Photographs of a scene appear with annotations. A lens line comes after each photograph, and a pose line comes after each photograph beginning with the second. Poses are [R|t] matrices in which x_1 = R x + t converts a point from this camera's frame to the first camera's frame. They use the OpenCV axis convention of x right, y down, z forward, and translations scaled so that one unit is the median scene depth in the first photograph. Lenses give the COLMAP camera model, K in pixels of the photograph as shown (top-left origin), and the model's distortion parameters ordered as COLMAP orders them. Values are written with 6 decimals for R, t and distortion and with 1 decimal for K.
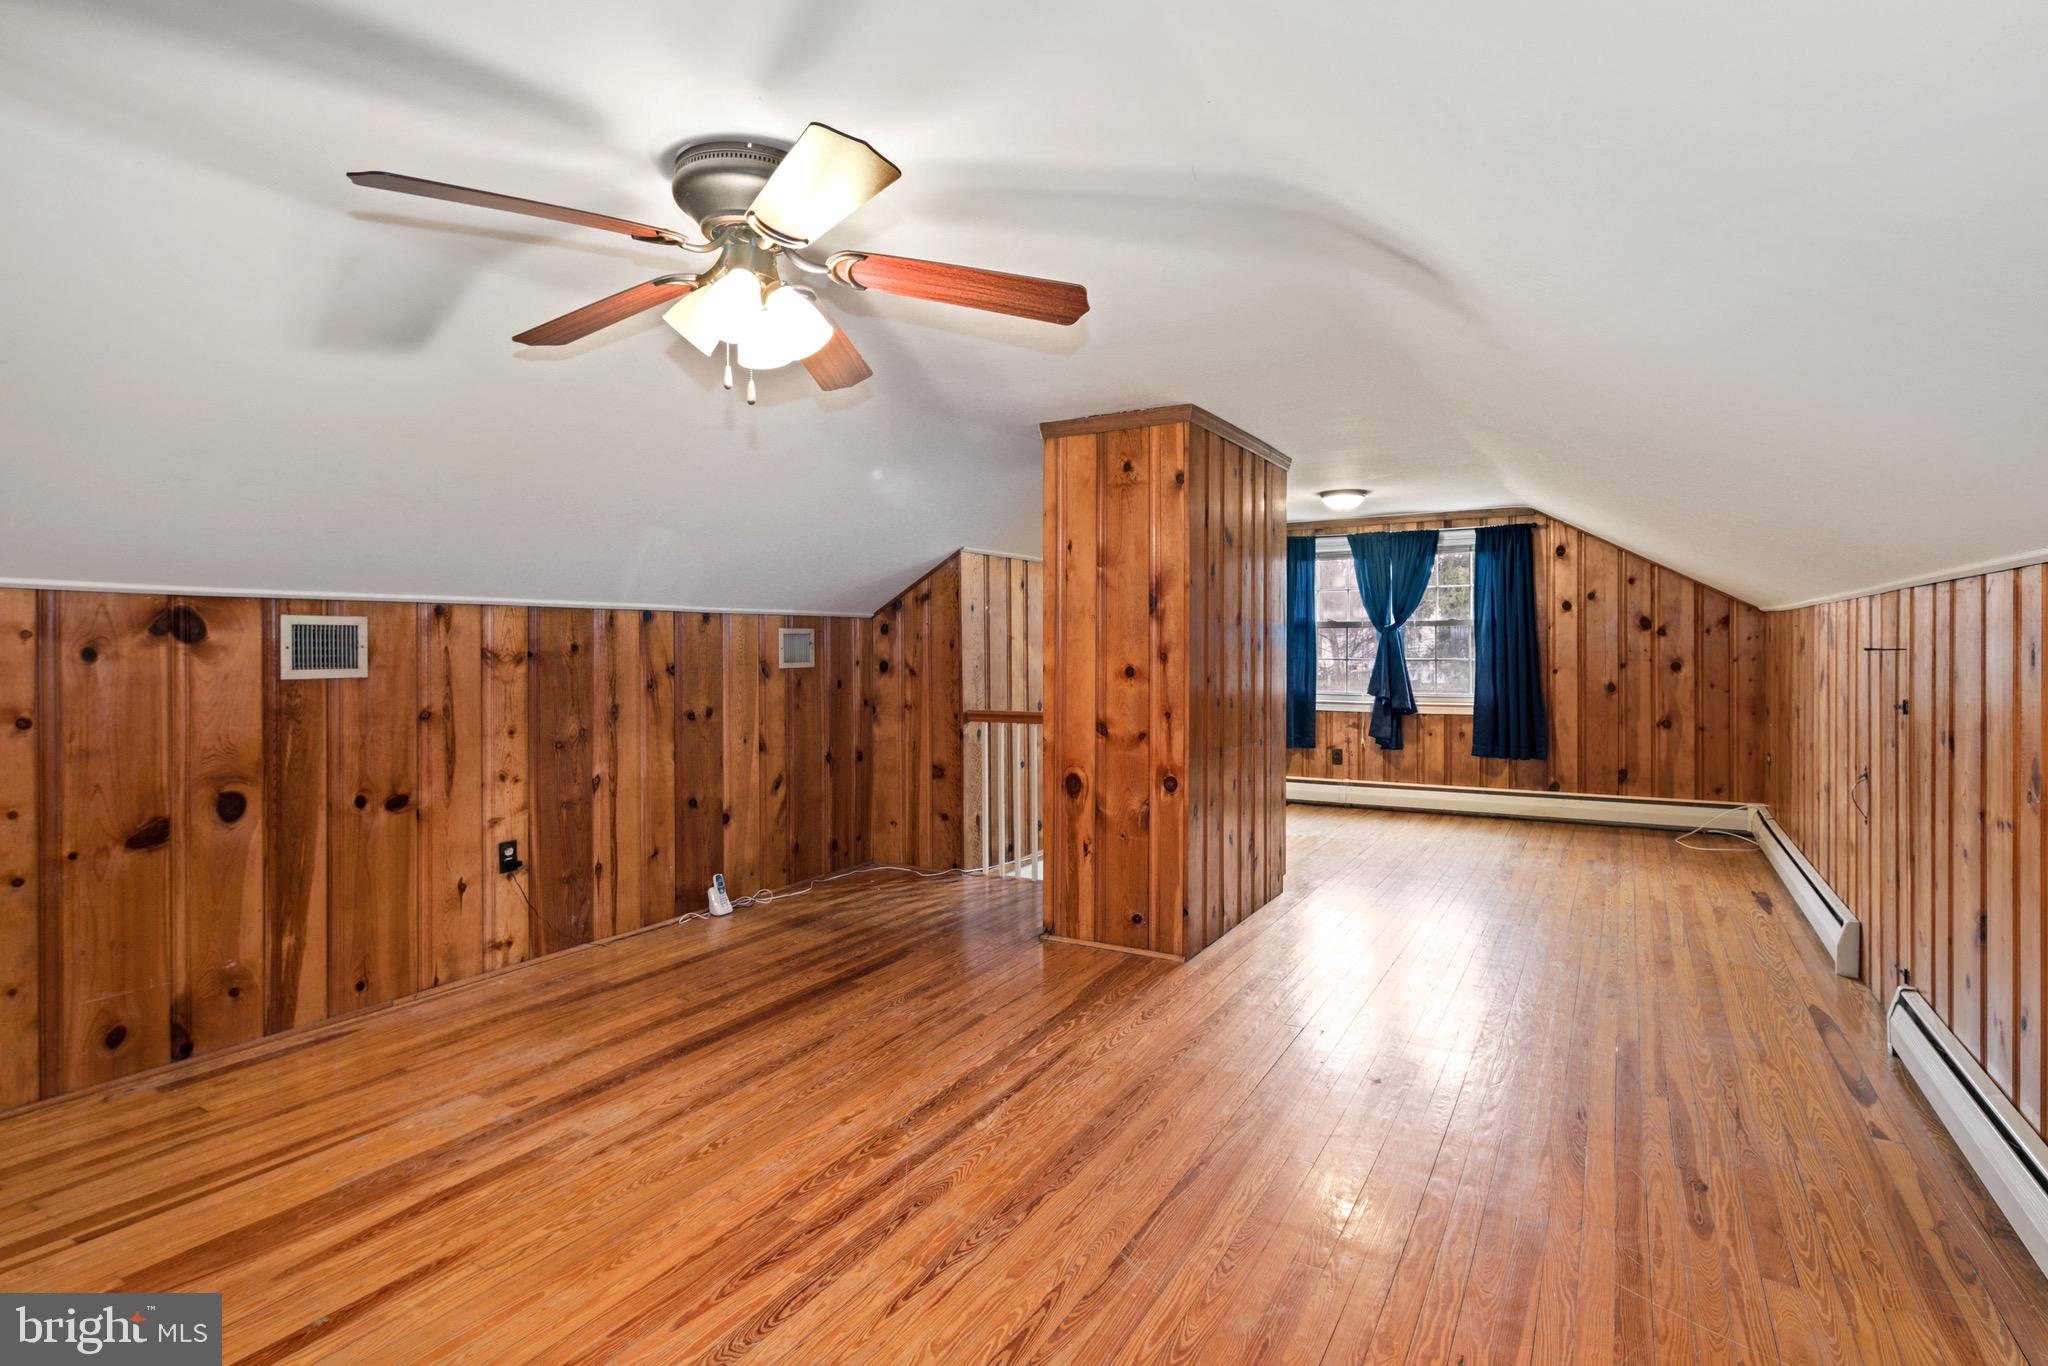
lens RADIAL K [[993.3, 0, 1019.5], [0, 993.3, 653.4], [0, 0, 1]] dist [0.001711, -0.000570]
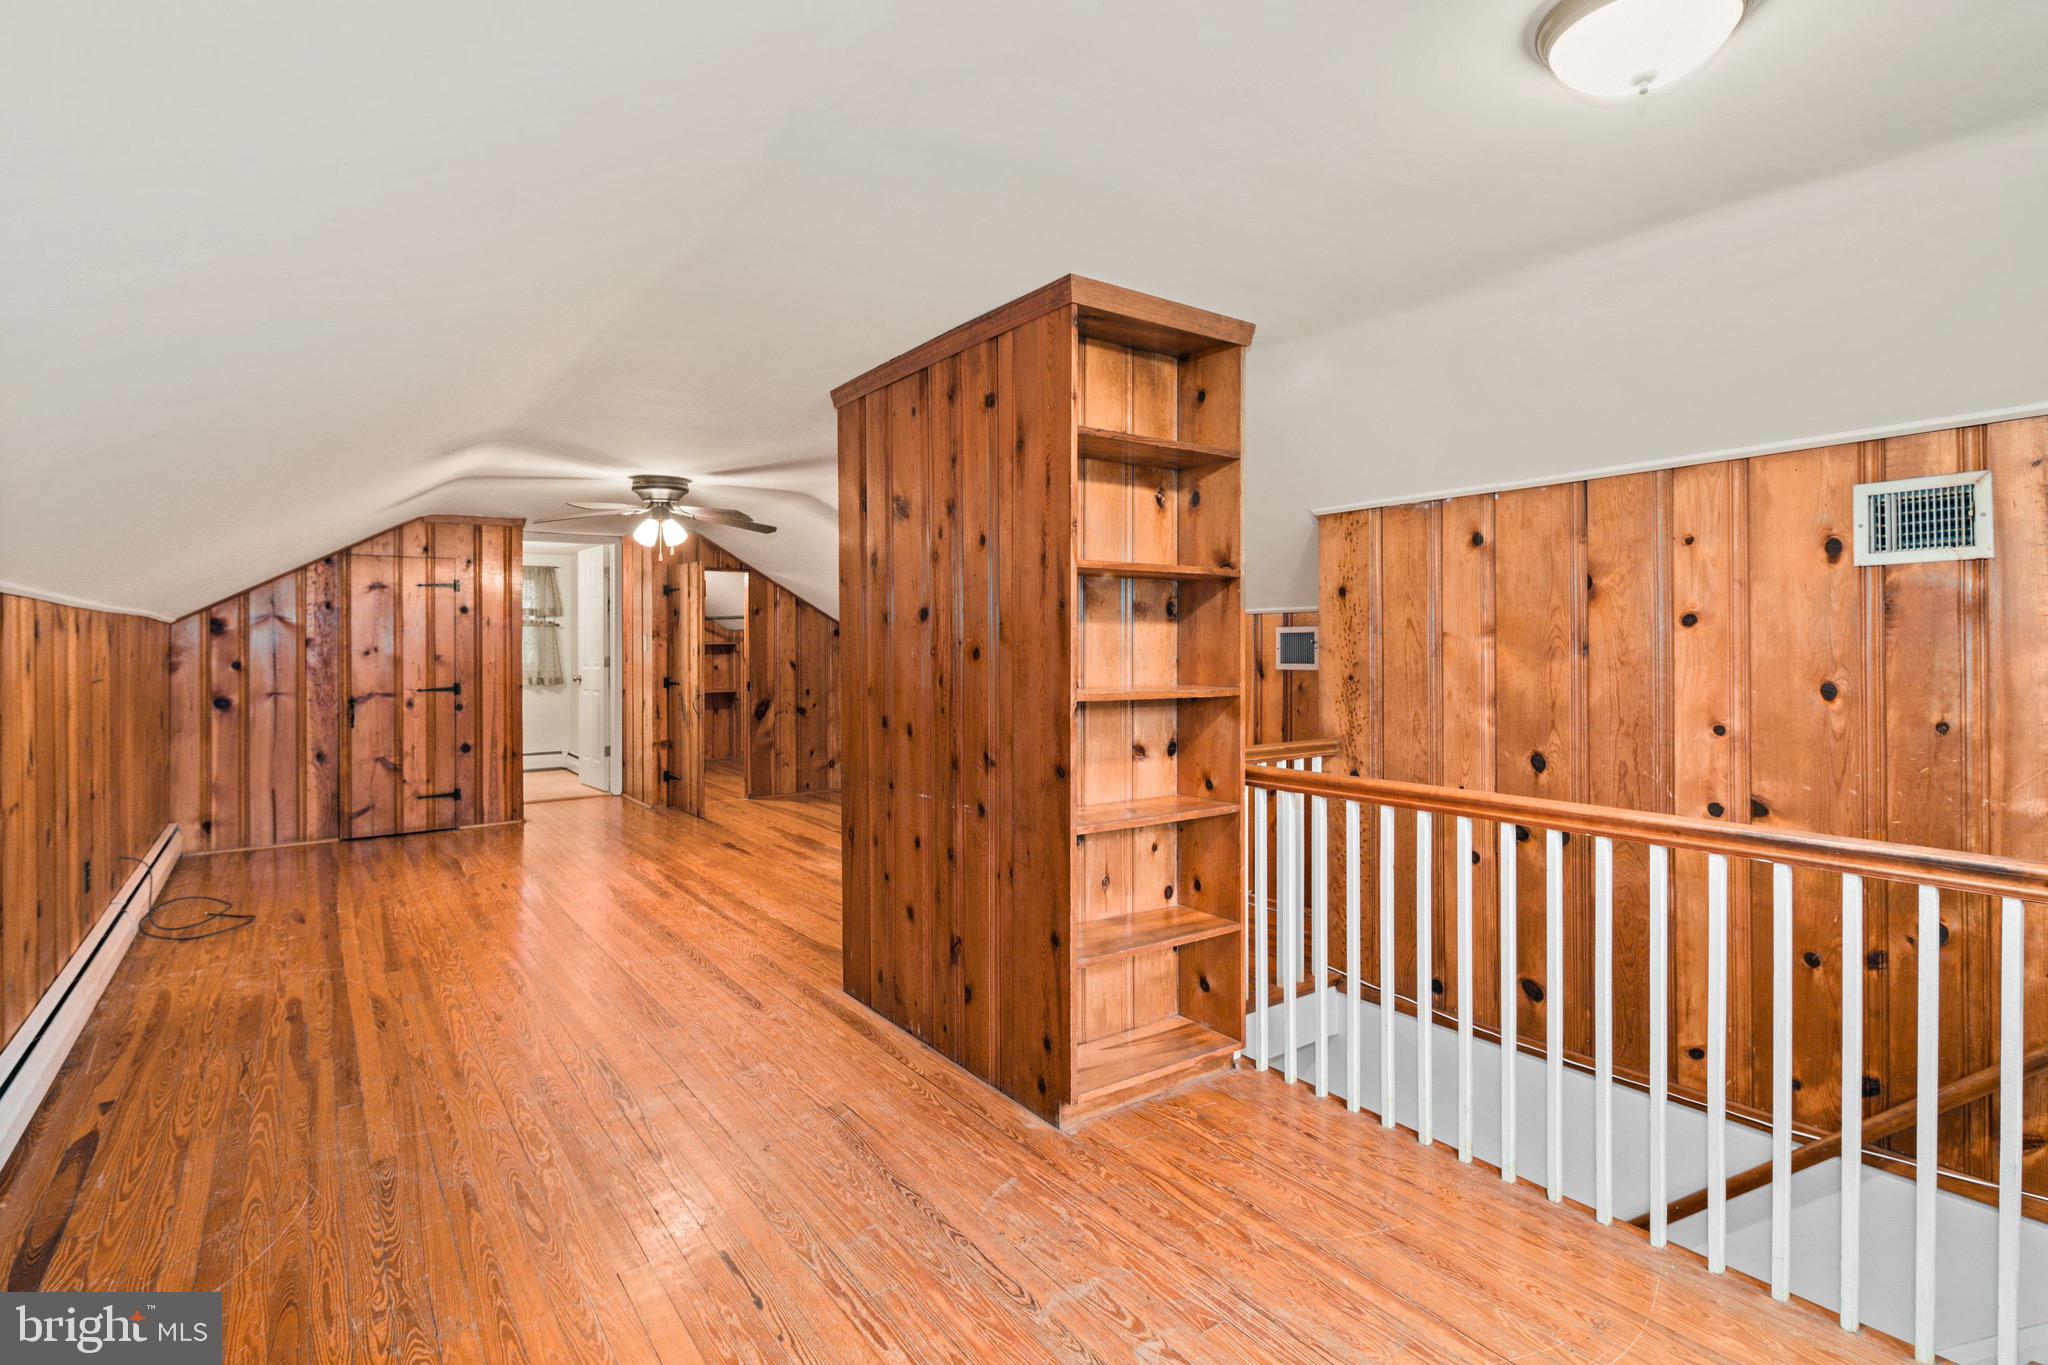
lens RADIAL K [[993.3, 0, 1019.5], [0, 993.3, 652.9], [0, 0, 1]] dist [0.001711, -0.000570]
pose [[-0.390850, 0.003877, -0.920446, 1.475295], [0.002287, 0.999992, 0.003241, -0.009608], [0.920452, -0.000838, -0.390856, 2.345828]]
